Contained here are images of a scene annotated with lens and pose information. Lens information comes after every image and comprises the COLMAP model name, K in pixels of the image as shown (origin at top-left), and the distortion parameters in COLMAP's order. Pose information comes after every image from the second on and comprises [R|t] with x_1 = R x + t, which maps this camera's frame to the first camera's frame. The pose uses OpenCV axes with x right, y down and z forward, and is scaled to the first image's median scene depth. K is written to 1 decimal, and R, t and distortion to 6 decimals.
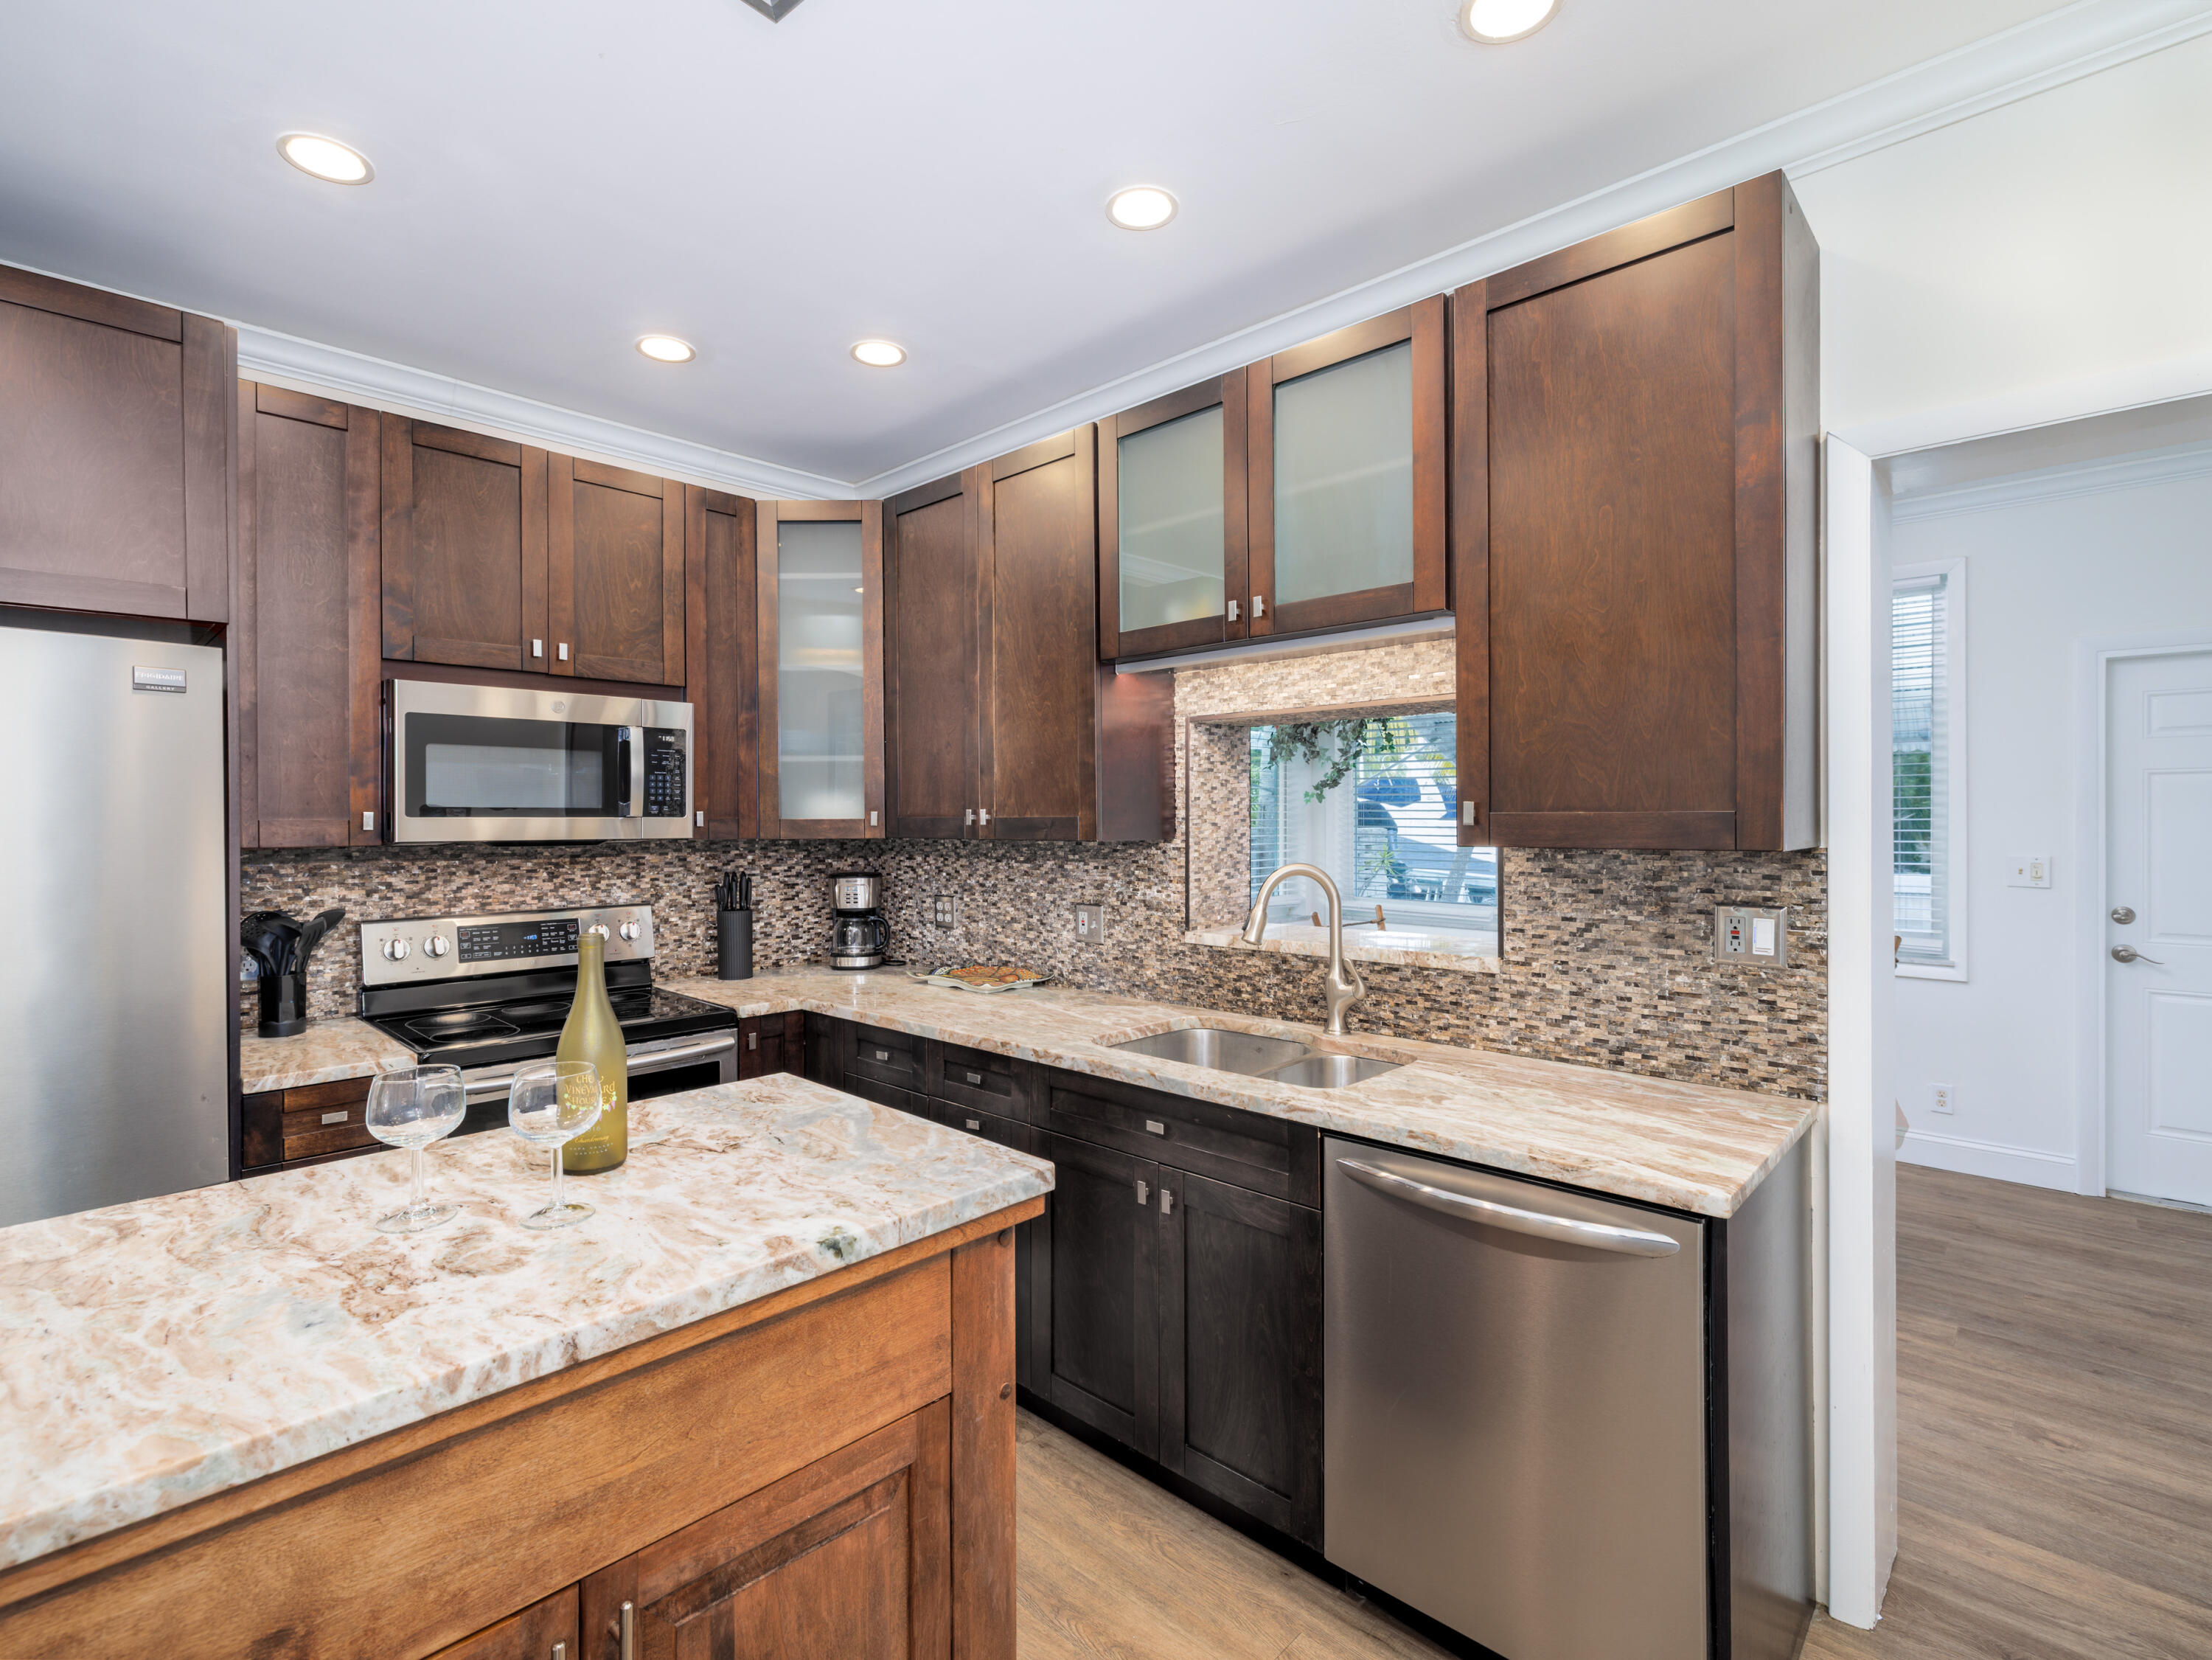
lens RADIAL K [[1048.0, 0, 1089.0], [0, 1048.0, 819.0], [0, 0, 1]] dist [-0.003243, 0.000164]
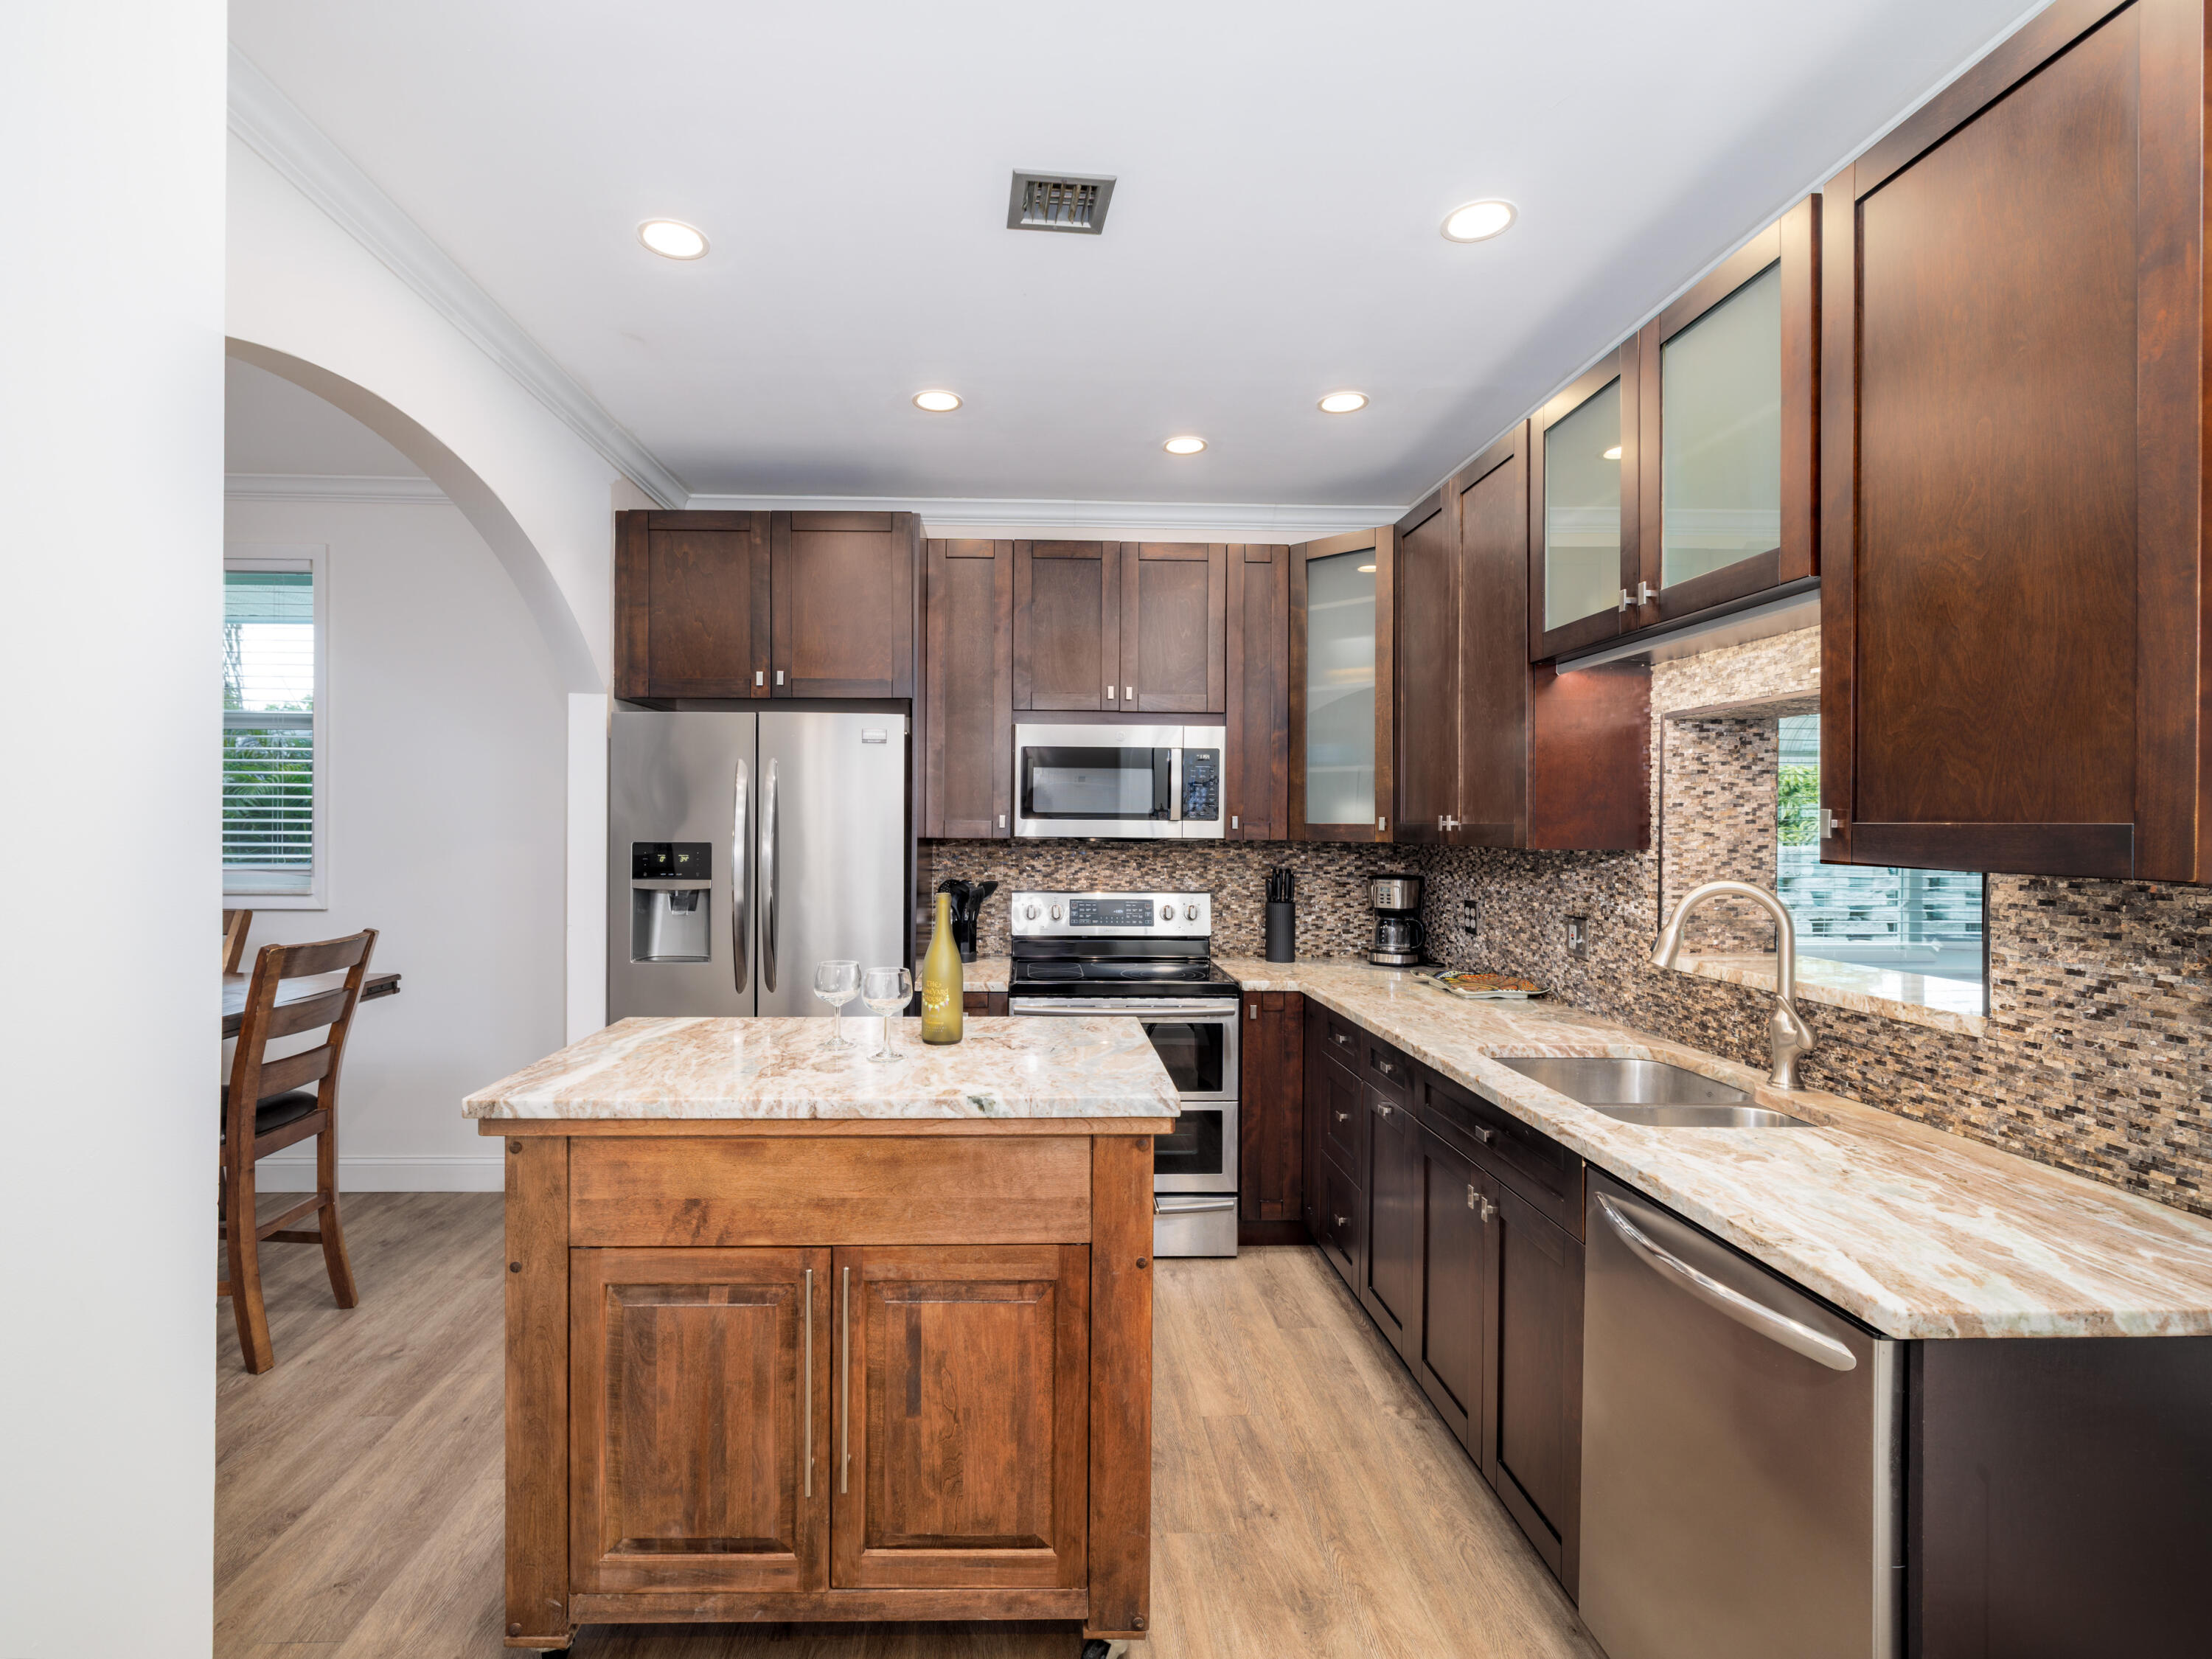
lens RADIAL K [[1047.9, 0, 1035.8], [0, 1047.9, 821.0], [0, 0, 1]] dist [-0.003243, 0.000164]
pose [[0.709953, 0.008645, -0.704196, 0.423750], [-0.010505, 0.999943, 0.001685, -0.002041], [0.704171, 0.006201, 0.710004, -0.011834]]
